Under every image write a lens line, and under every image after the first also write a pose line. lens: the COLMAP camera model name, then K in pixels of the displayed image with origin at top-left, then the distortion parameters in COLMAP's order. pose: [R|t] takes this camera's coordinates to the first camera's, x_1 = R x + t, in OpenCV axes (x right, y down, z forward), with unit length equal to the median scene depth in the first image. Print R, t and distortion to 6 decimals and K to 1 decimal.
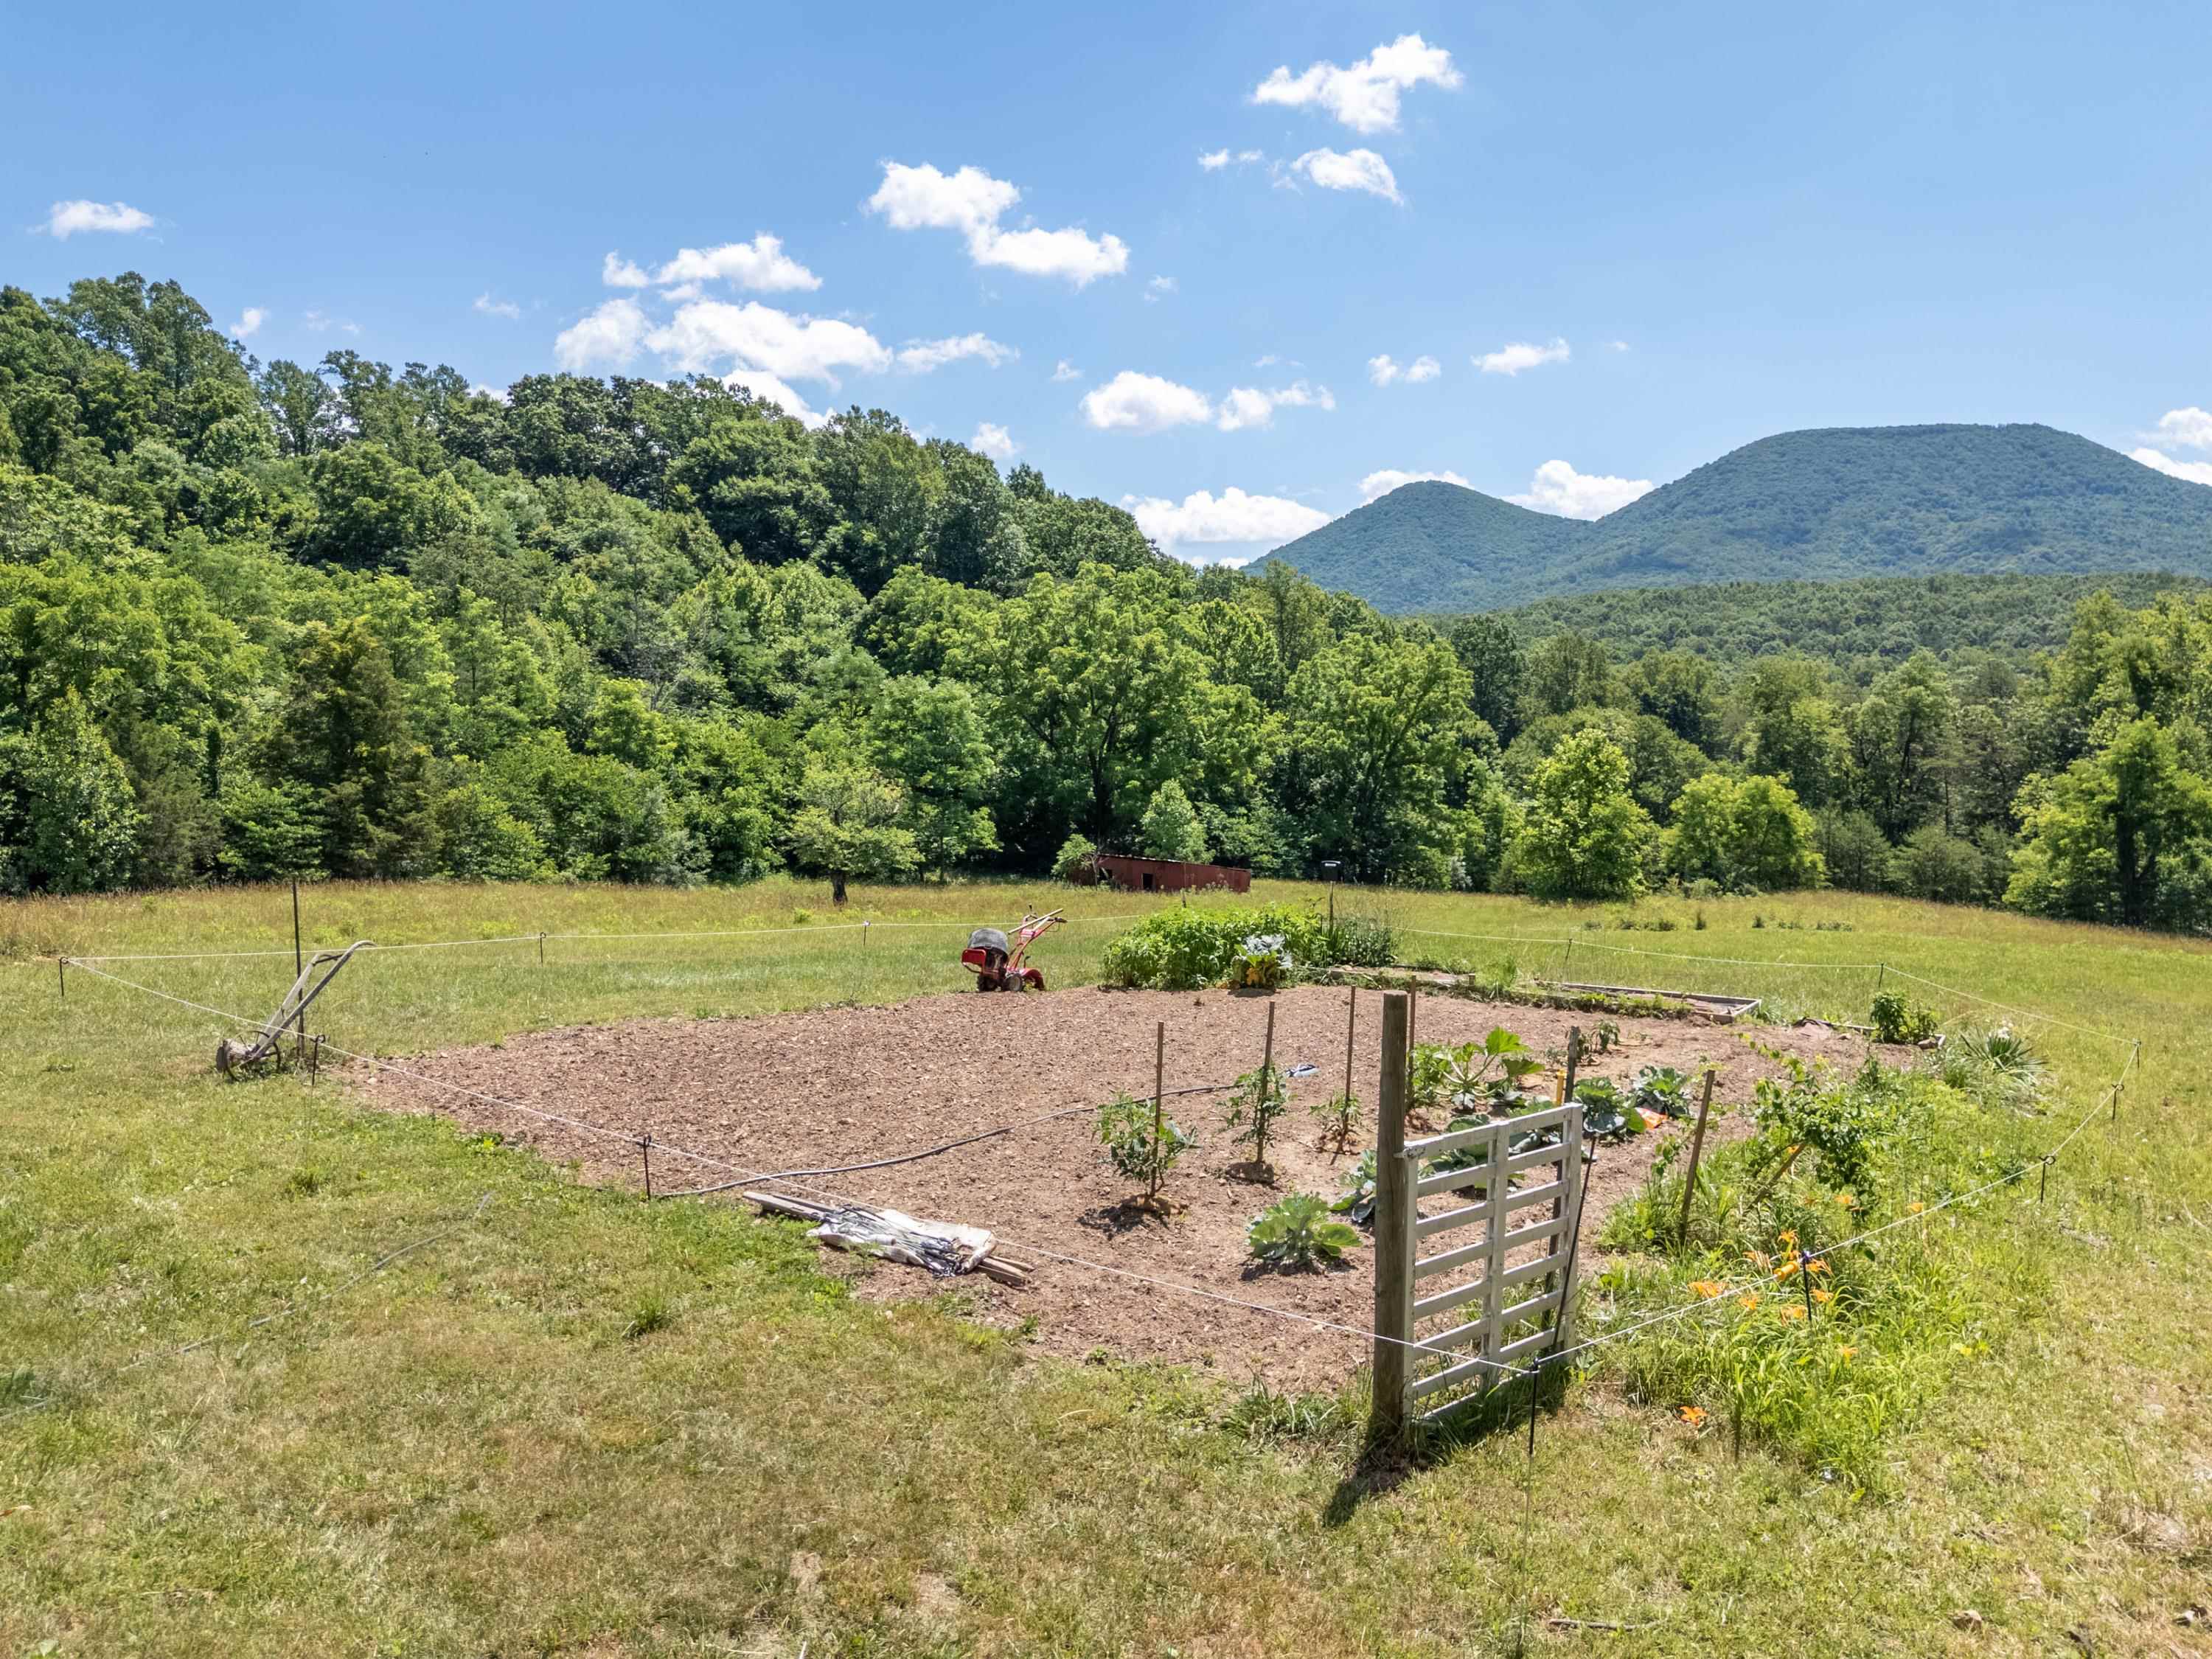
lens RADIAL K [[1619.9, 0, 1115.6], [0, 1619.9, 839.5], [0, 0, 1]] dist [0.075202, -0.072336]
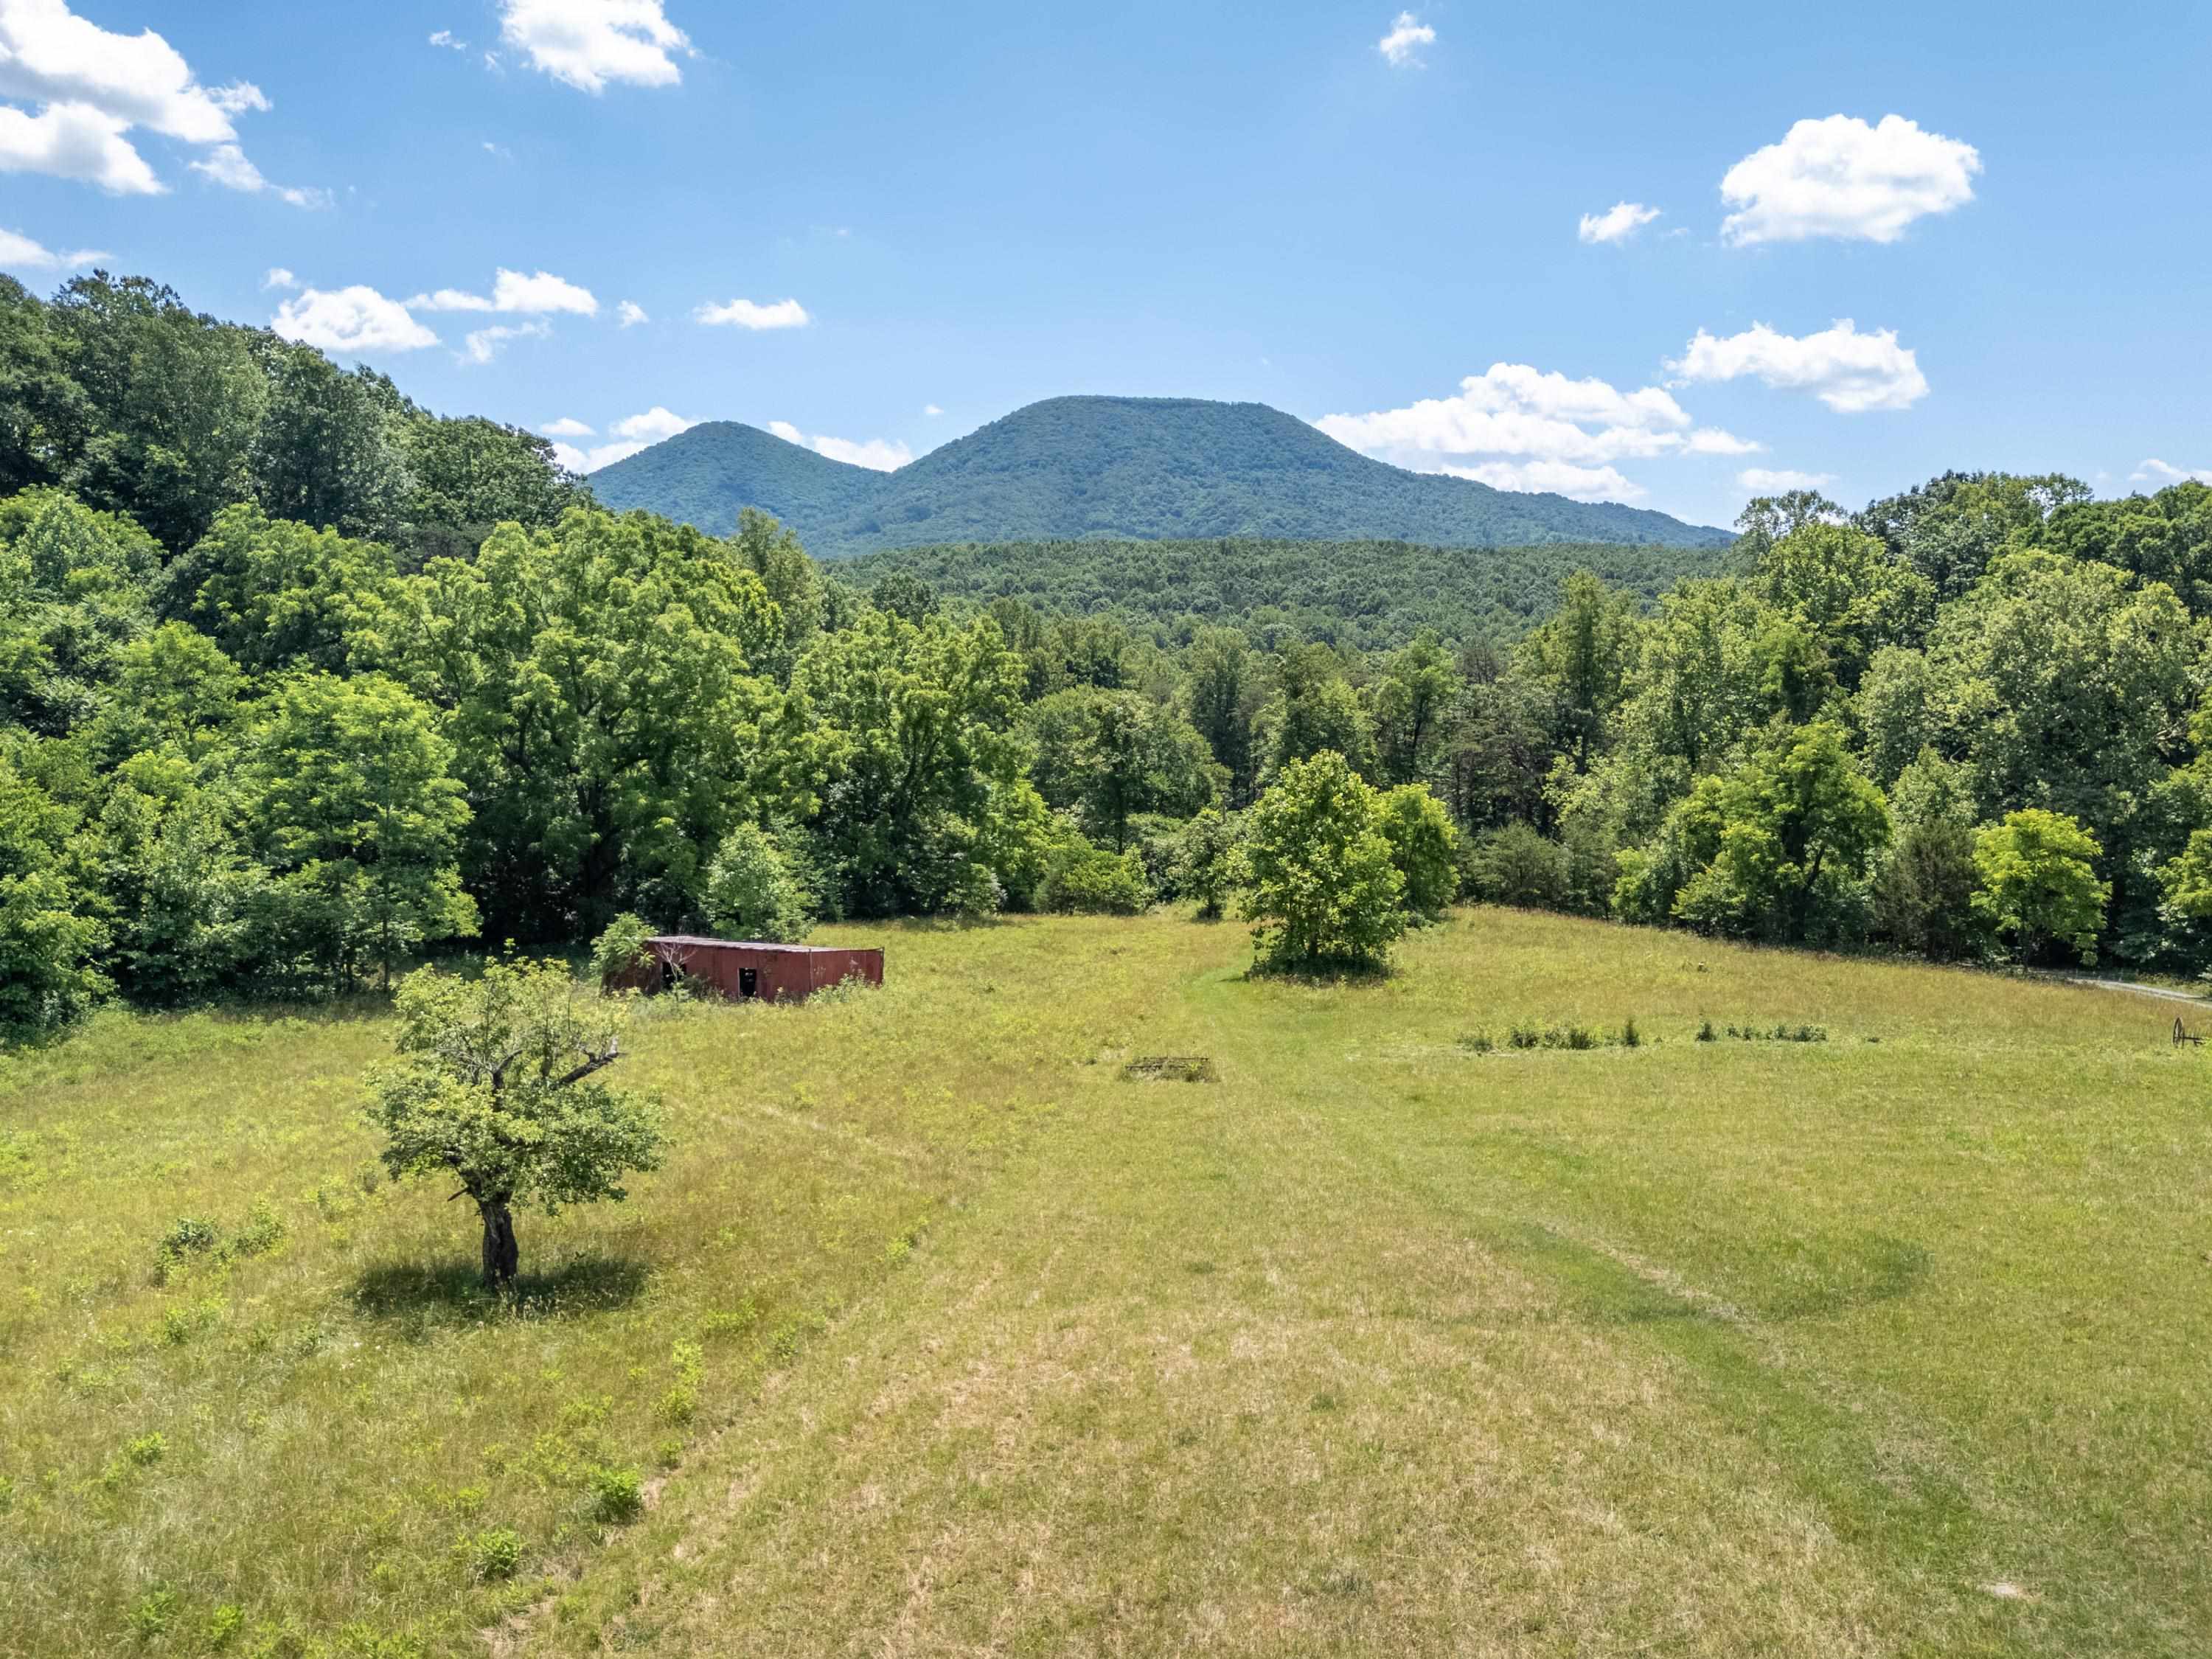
lens RADIAL K [[1619.9, 0, 1105.3], [0, 1619.9, 850.0], [0, 0, 1]] dist [0.075202, -0.072336]
pose [[0.915665, -0.052519, 0.398495, -0.077640], [0.037108, 0.998238, 0.046295, -0.038183], [-0.400225, -0.027603, 0.916001, 0.202915]]
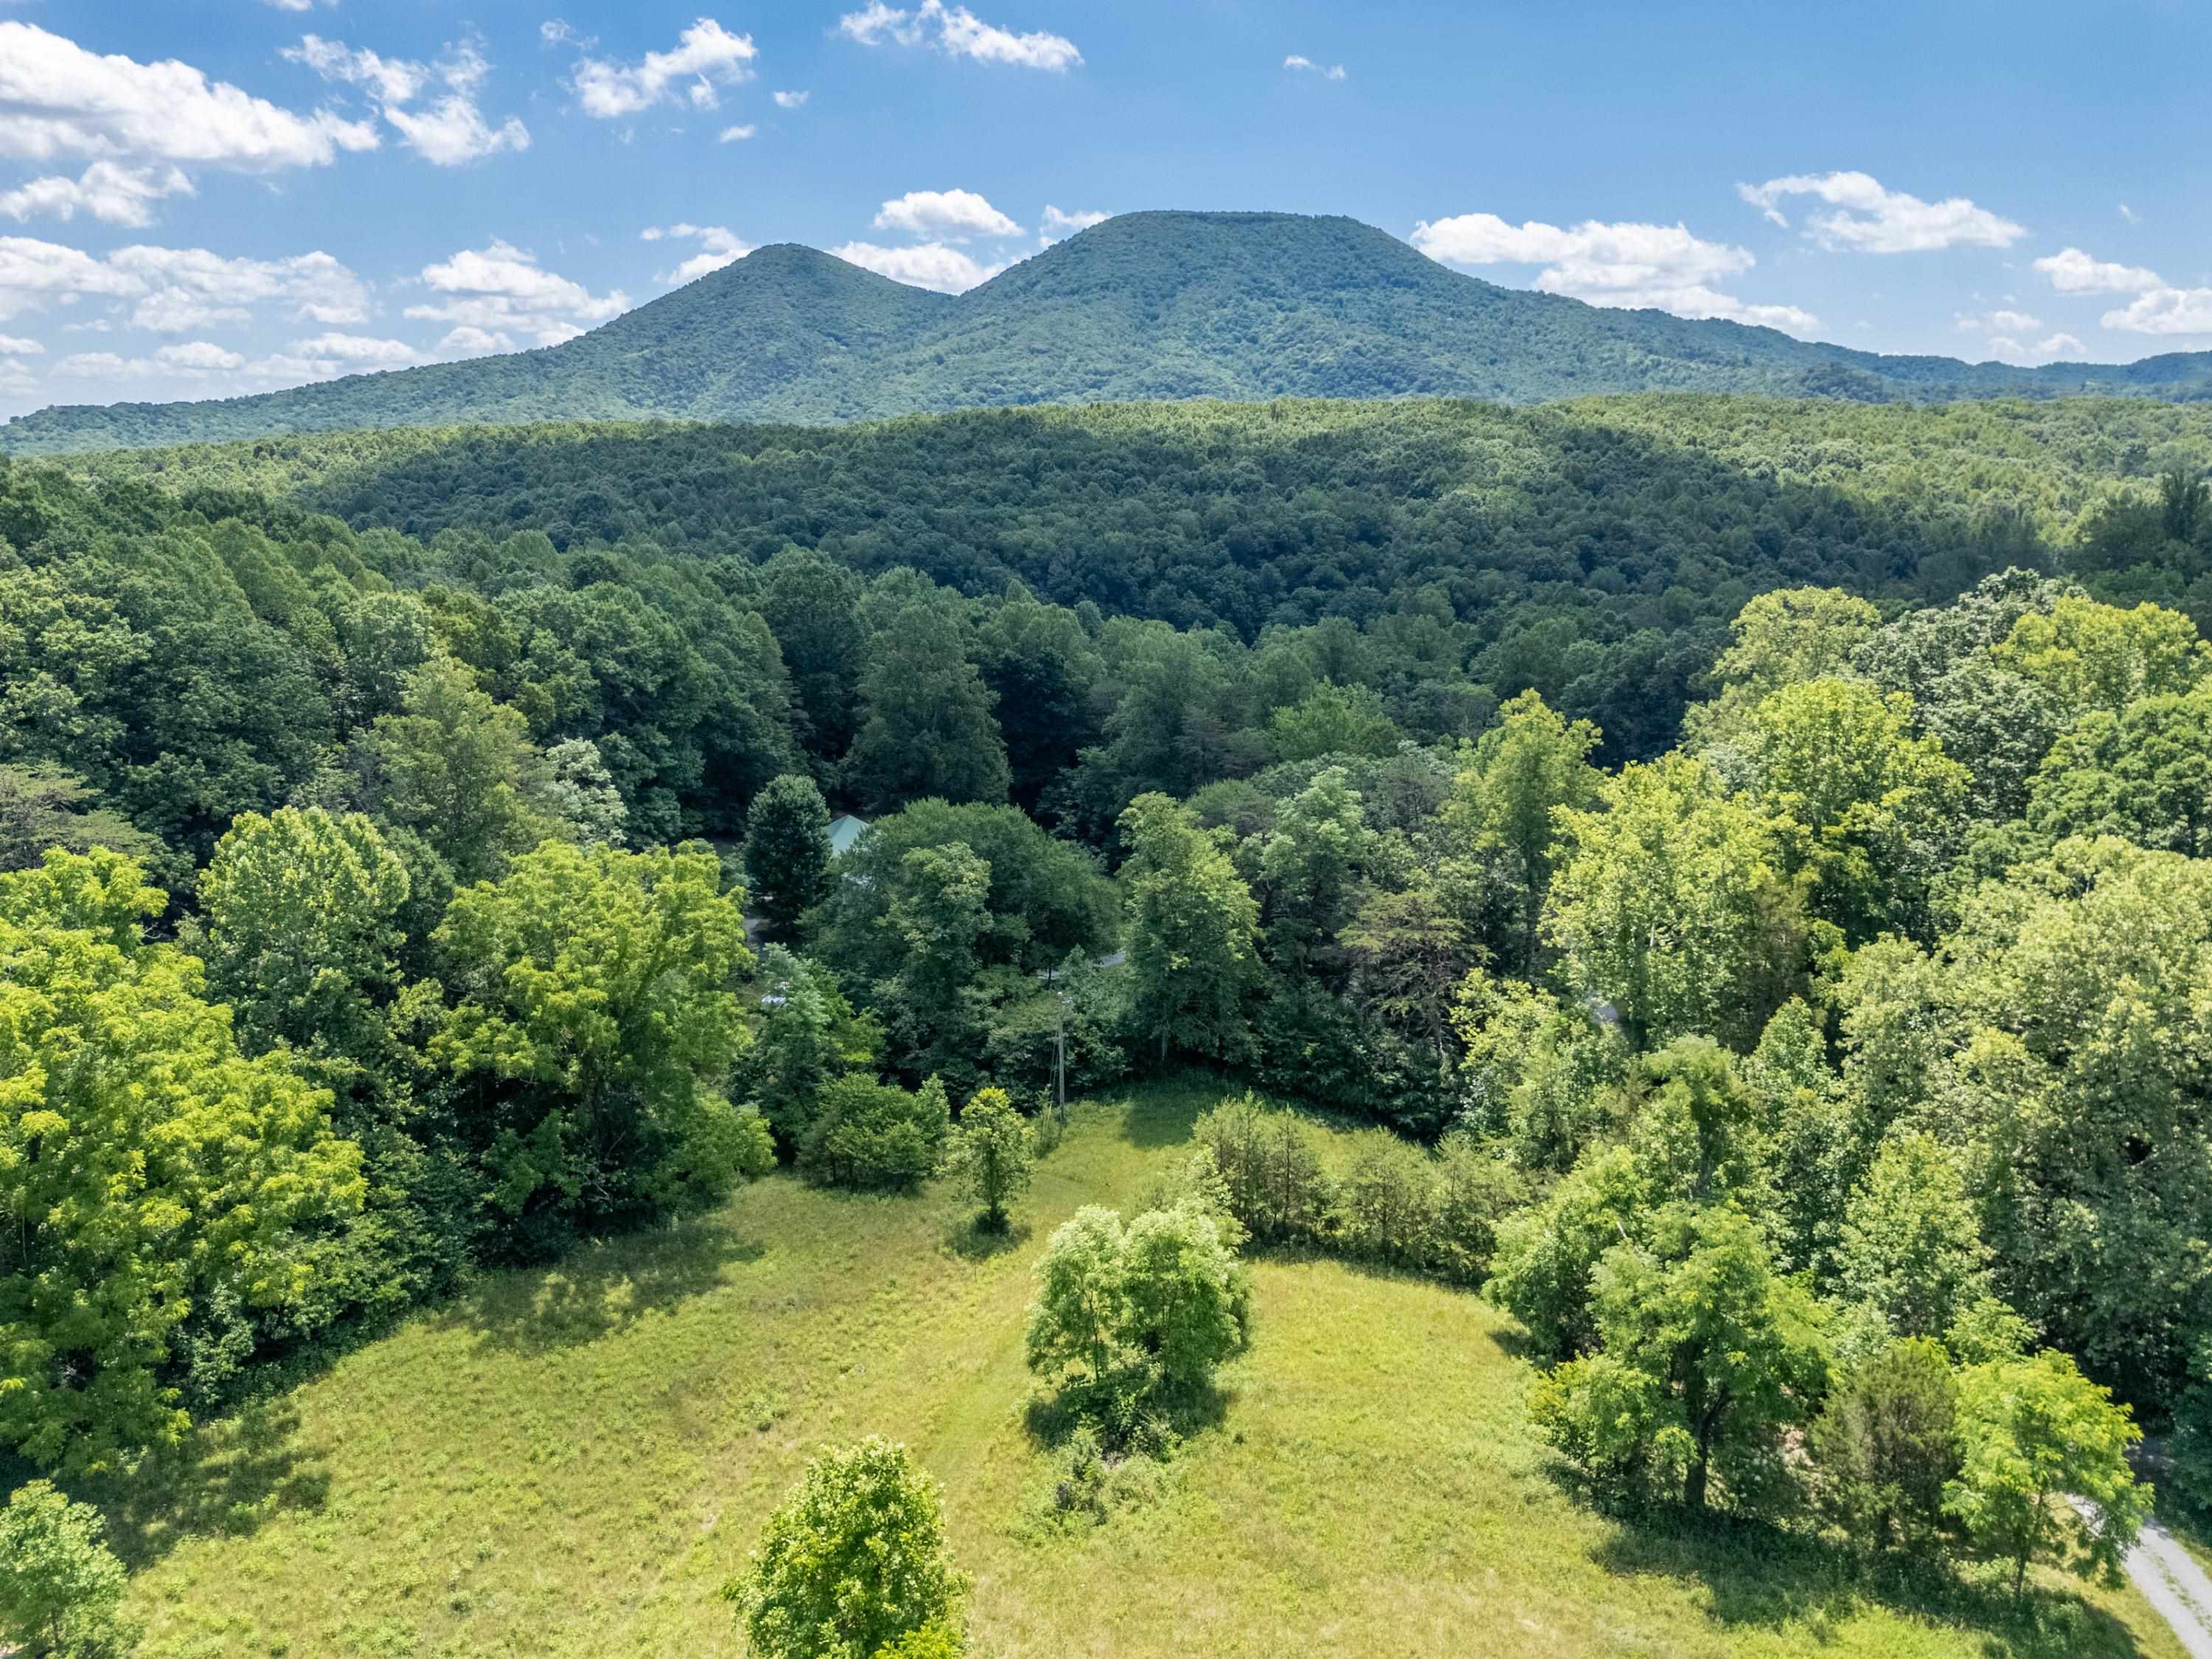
lens RADIAL K [[1619.9, 0, 1094.9], [0, 1619.9, 854.6], [0, 0, 1]] dist [0.075202, -0.072336]
pose [[0.936137, -0.086817, 0.340749, 0.128412], [0.036811, 0.987913, 0.150573, -0.204642], [-0.349703, -0.128414, 0.928018, 0.341018]]
